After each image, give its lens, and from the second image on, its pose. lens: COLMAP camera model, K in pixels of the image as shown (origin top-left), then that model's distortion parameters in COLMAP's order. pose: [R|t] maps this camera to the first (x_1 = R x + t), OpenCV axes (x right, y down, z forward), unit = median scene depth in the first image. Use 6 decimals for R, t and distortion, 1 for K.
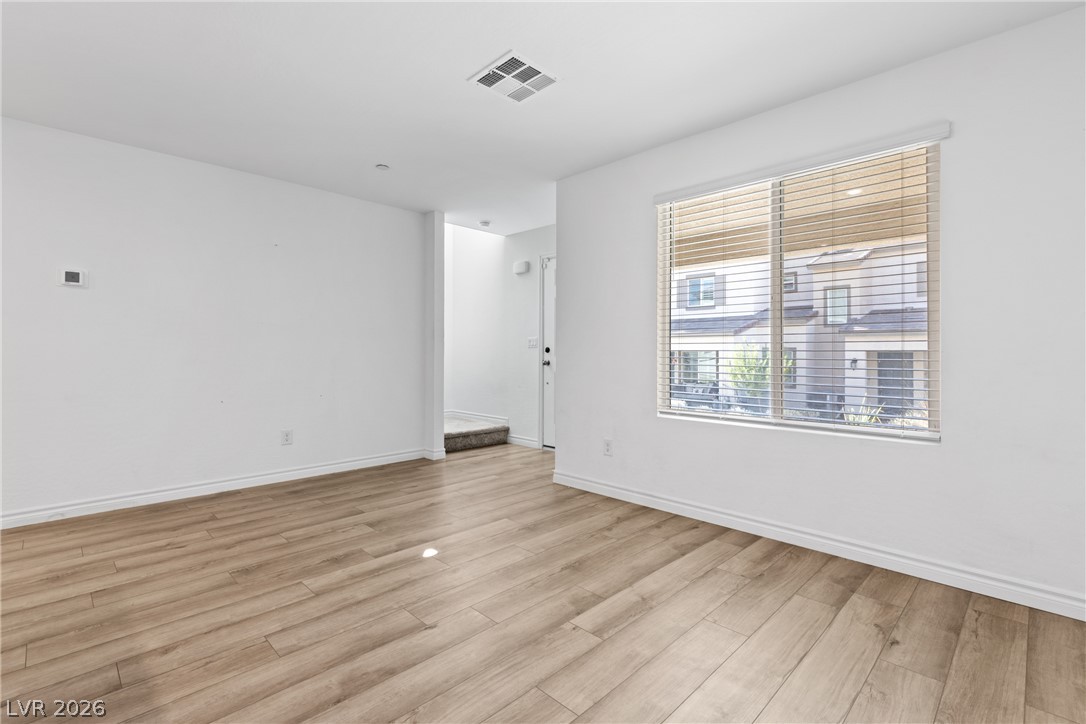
lens RADIAL K [[491.0, 0, 540.6], [0, 491.0, 359.6], [0, 0, 1]] dist [0.011284, -0.003201]
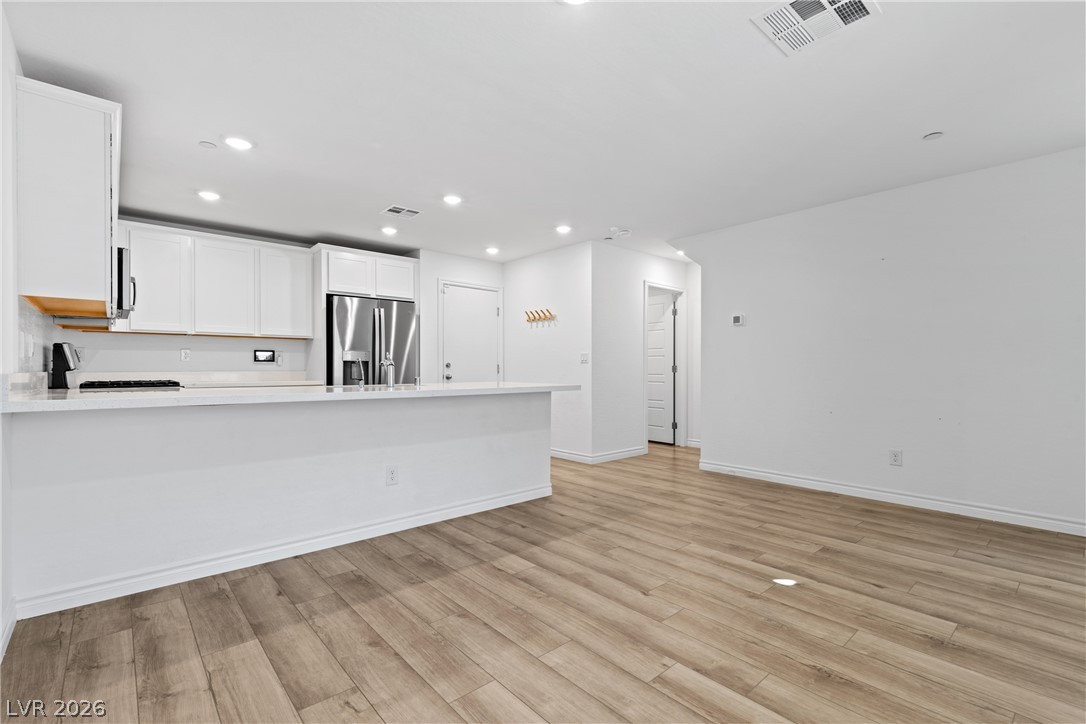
lens RADIAL K [[491.0, 0, 546.5], [0, 491.0, 367.1], [0, 0, 1]] dist [0.011284, -0.003201]
pose [[-0.057495, -0.003705, -0.998339, 0.760478], [-0.011790, 0.999926, -0.003032, -0.006505], [0.998276, 0.011596, -0.057535, 0.621663]]
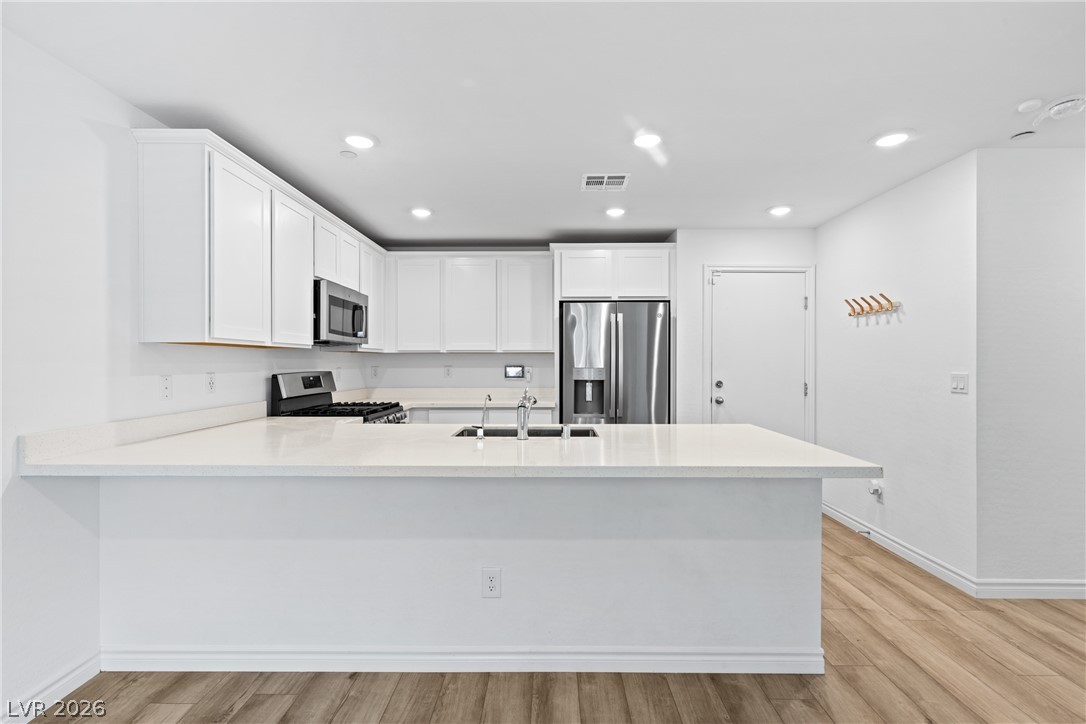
lens RADIAL K [[491.0, 0, 545.3], [0, 491.0, 363.0], [0, 0, 1]] dist [0.011284, -0.003201]
pose [[-0.711588, 0.002166, -0.702593, 0.035137], [-0.008946, 0.999886, 0.012142, -0.106742], [0.702540, 0.014925, -0.711488, 0.800802]]
